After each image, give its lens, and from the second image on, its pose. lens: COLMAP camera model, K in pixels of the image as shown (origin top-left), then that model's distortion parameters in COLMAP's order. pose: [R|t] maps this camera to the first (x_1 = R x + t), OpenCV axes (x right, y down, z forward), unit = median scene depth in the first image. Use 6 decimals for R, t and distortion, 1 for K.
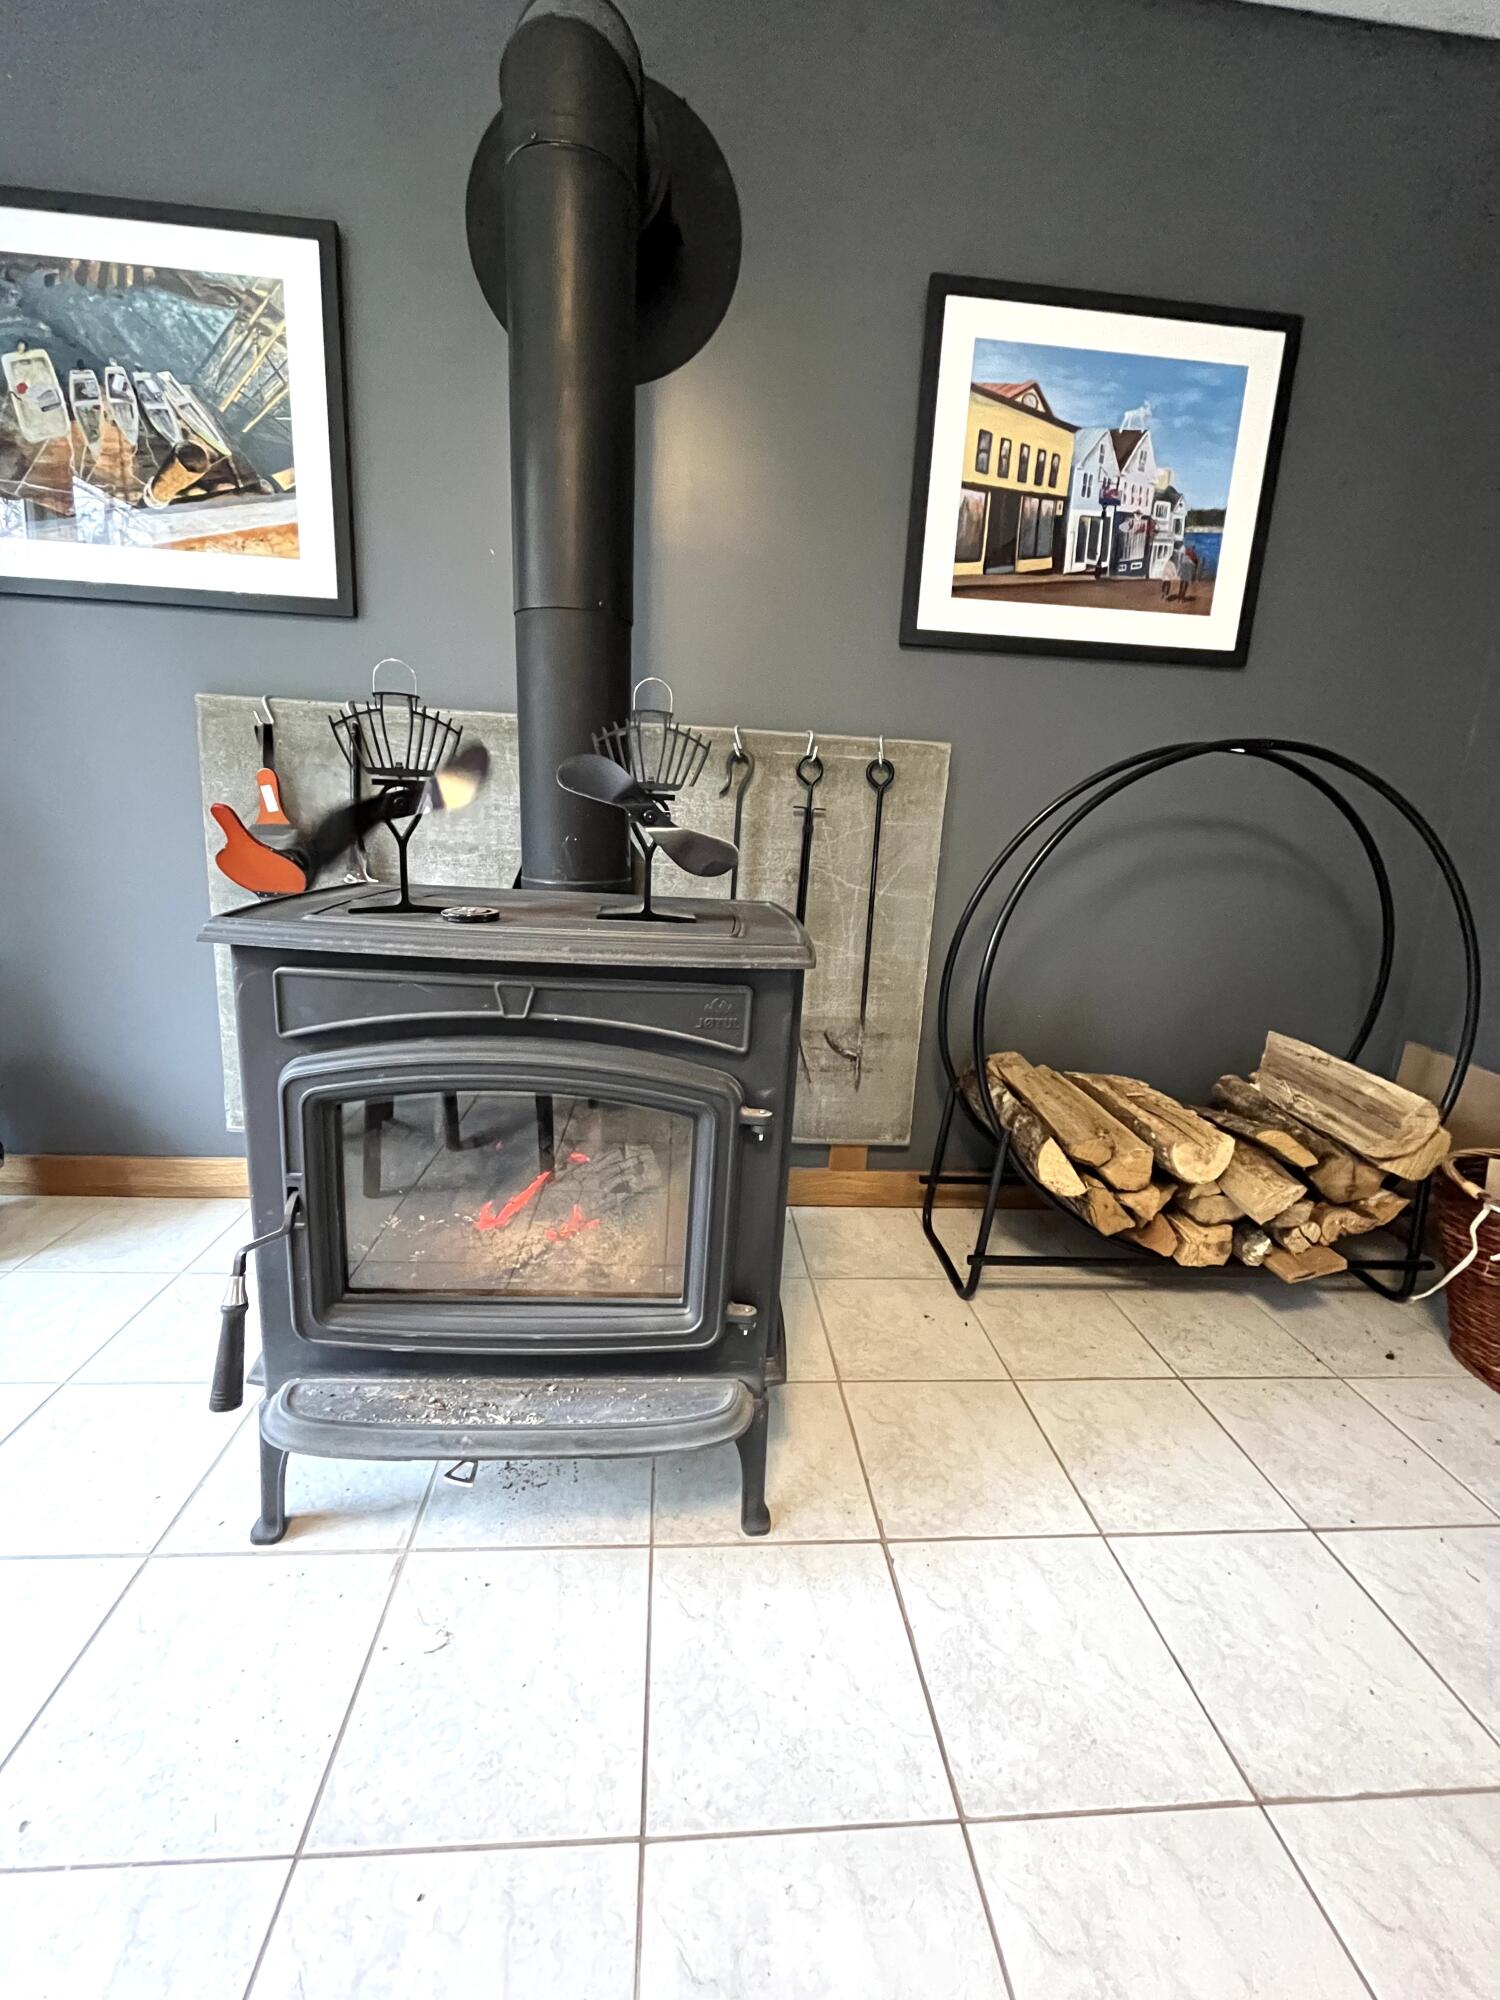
lens RADIAL K [[808.7, 0, 744.2], [0, 808.7, 986.3], [0, 0, 1]] dist [-0.002217, 0.000672]
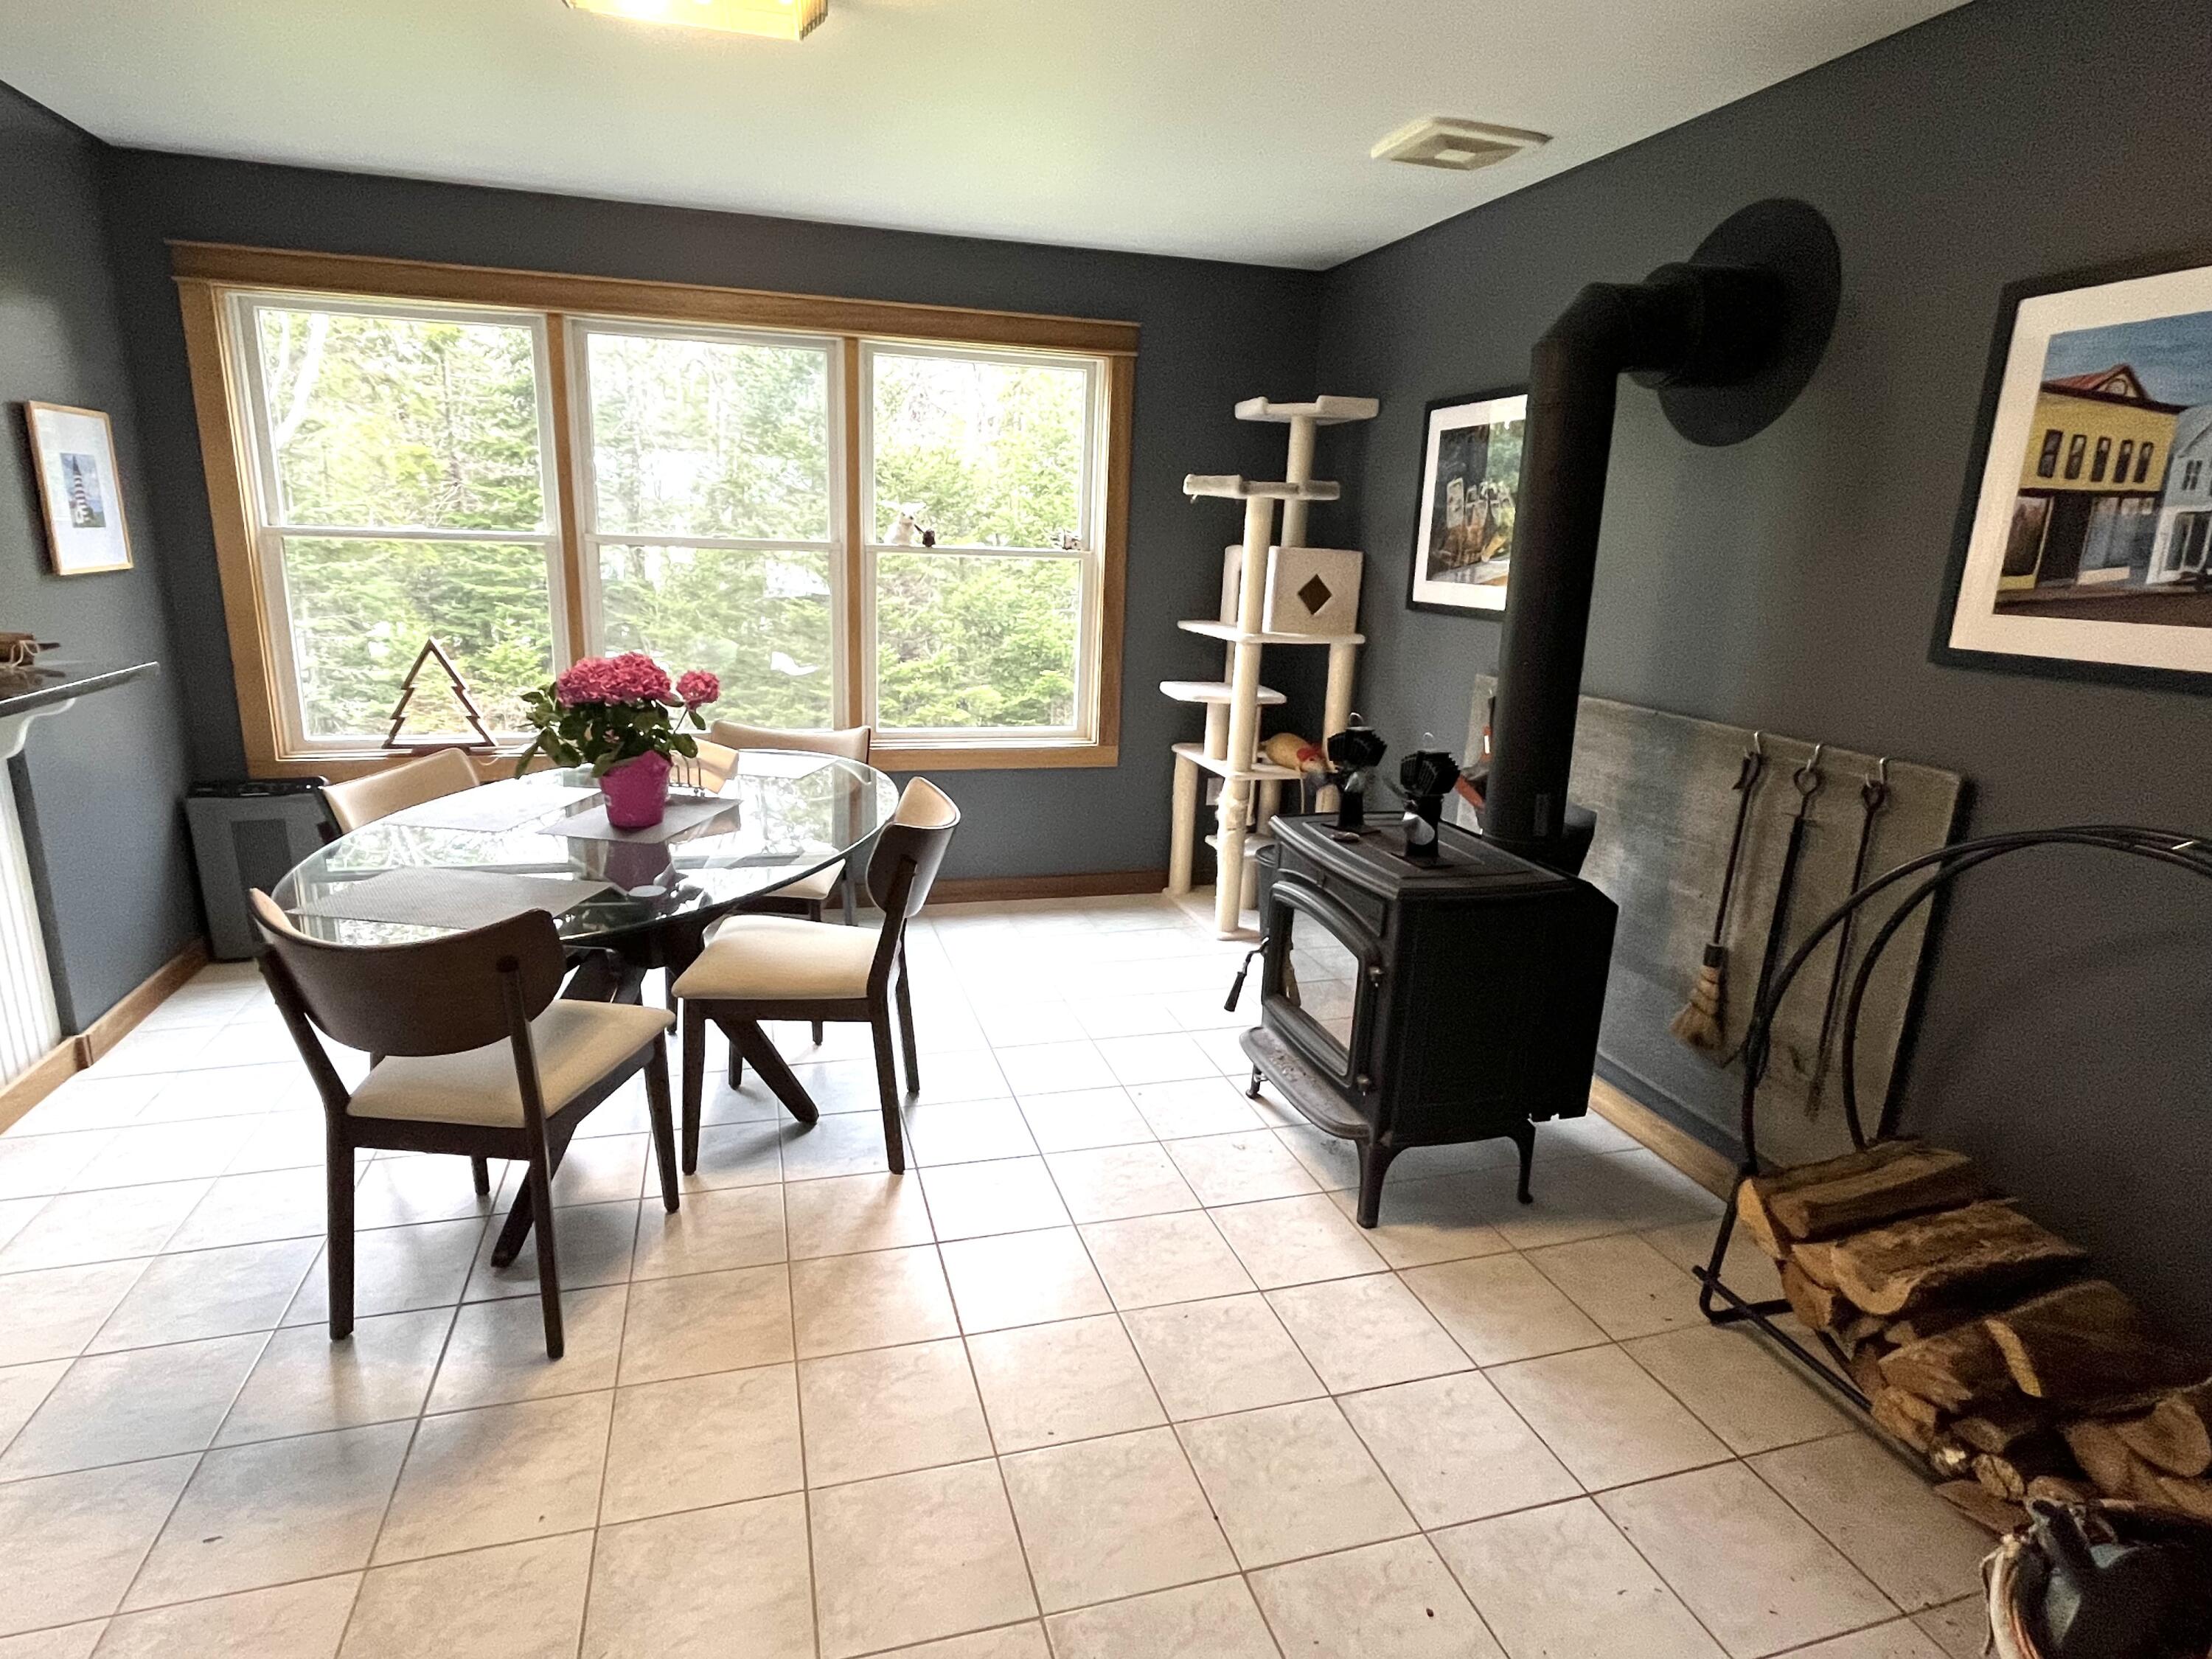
lens RADIAL K [[1166.6, 0, 1088.1], [0, 1166.6, 835.3], [0, 0, 1]] dist [-0.003340, -0.002399]
pose [[0.203370, 0.198820, -0.958703, 1.355083], [-0.234225, 0.960614, 0.149531, -0.219419], [0.950673, 0.194142, 0.241928, -0.188279]]
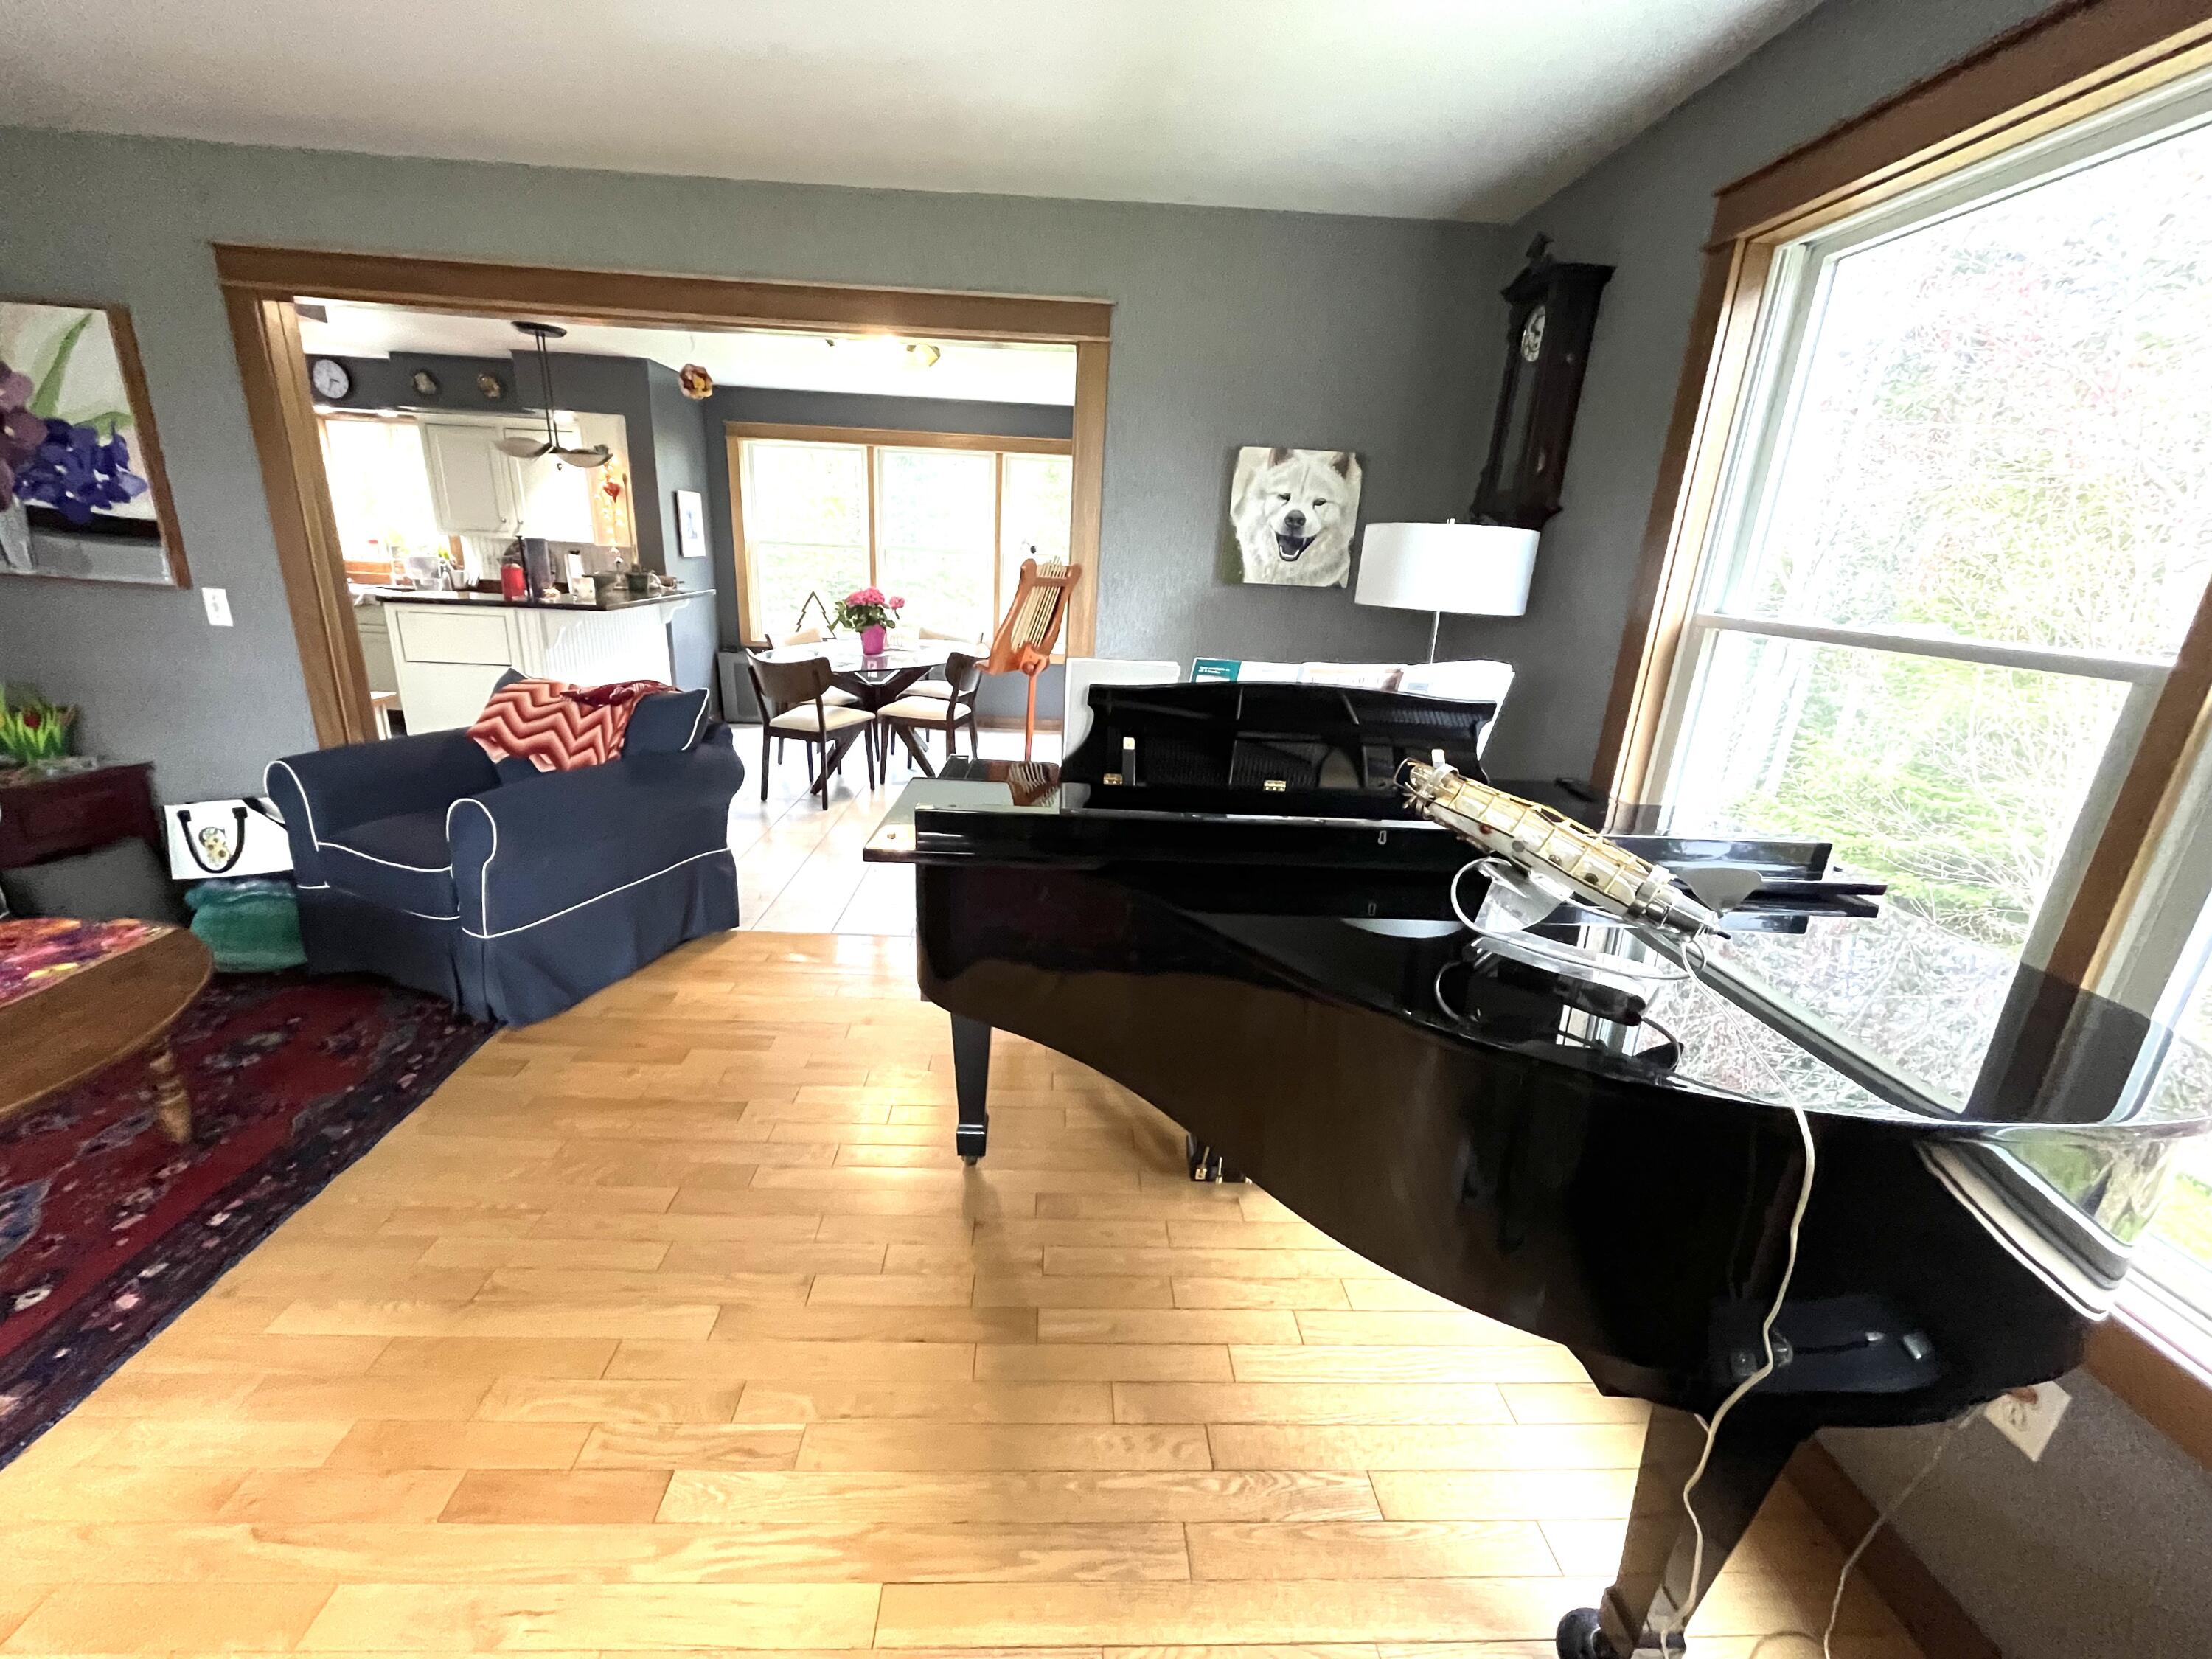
lens RADIAL K [[894.4, 0, 1090.6], [0, 894.4, 833.0], [0, 0, 1]] dist [-0.002217, 0.000672]
pose [[-0.039860, 0.249717, -0.967498, 3.044022], [-0.264397, 0.931119, 0.251221, -0.271965], [0.963590, 0.265817, 0.028910, 0.476870]]
